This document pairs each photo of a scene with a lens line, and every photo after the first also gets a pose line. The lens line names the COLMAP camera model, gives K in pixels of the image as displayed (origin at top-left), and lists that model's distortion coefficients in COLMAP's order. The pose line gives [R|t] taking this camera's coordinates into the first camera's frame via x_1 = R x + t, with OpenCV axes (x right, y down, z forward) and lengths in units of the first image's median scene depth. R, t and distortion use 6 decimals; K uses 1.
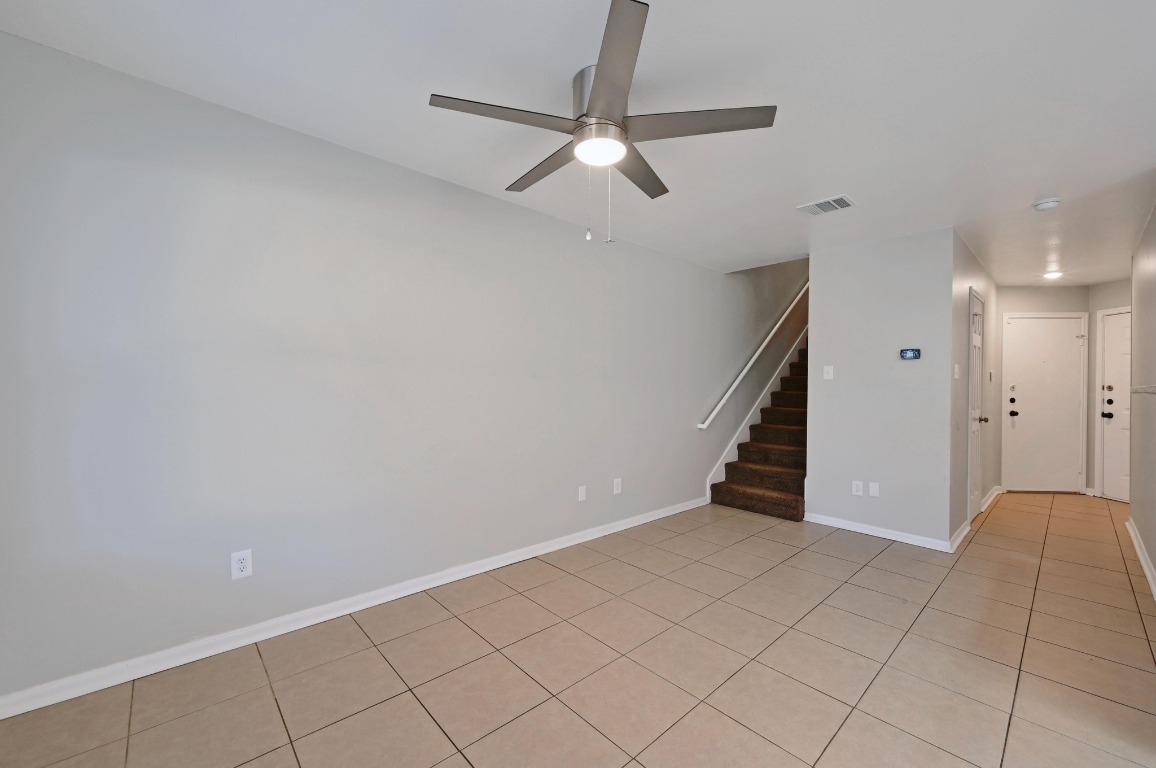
lens RADIAL K [[458.6, 0, 581.1], [0, 458.6, 389.1], [0, 0, 1]] dist [-0.000697, 0.000681]
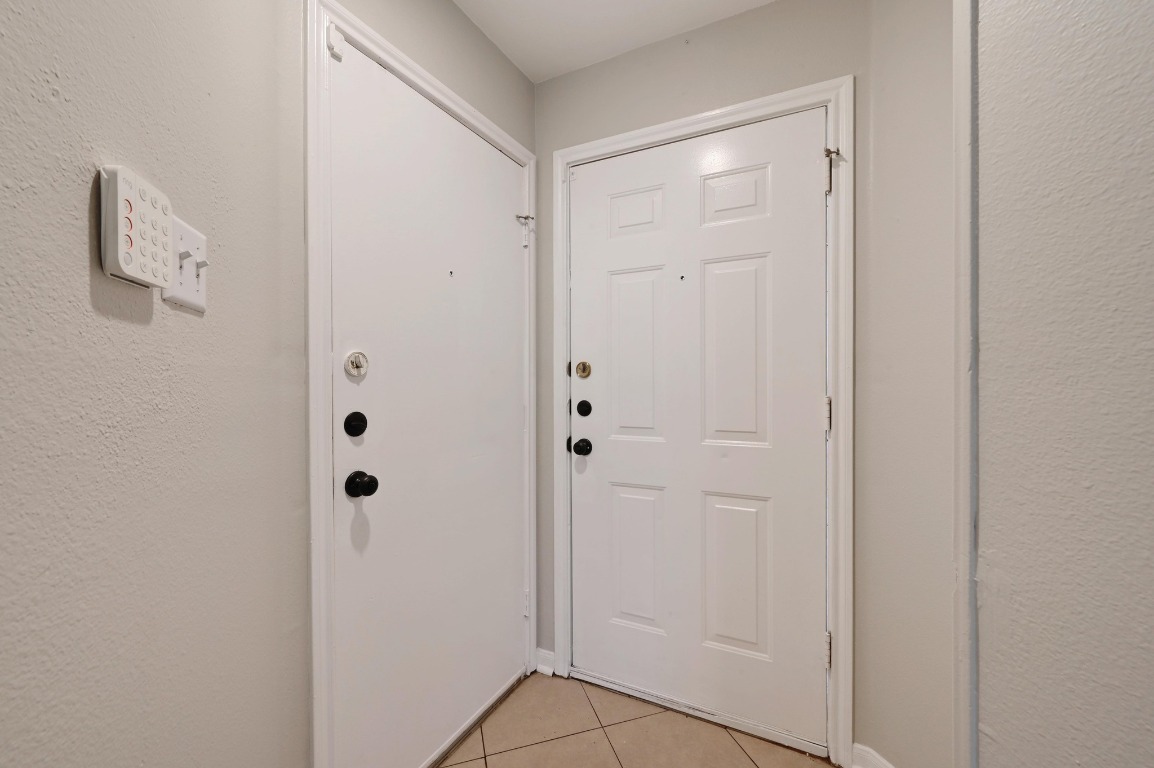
lens RADIAL K [[457.8, 0, 573.8], [0, 457.8, 386.3], [0, 0, 1]] dist [-0.000697, 0.000681]
pose [[0.434805, -0.020043, 0.900301, 0.798030], [0.008567, 0.999799, 0.018121, 0.003860], [-0.900484, -0.000166, 0.434890, 0.819852]]
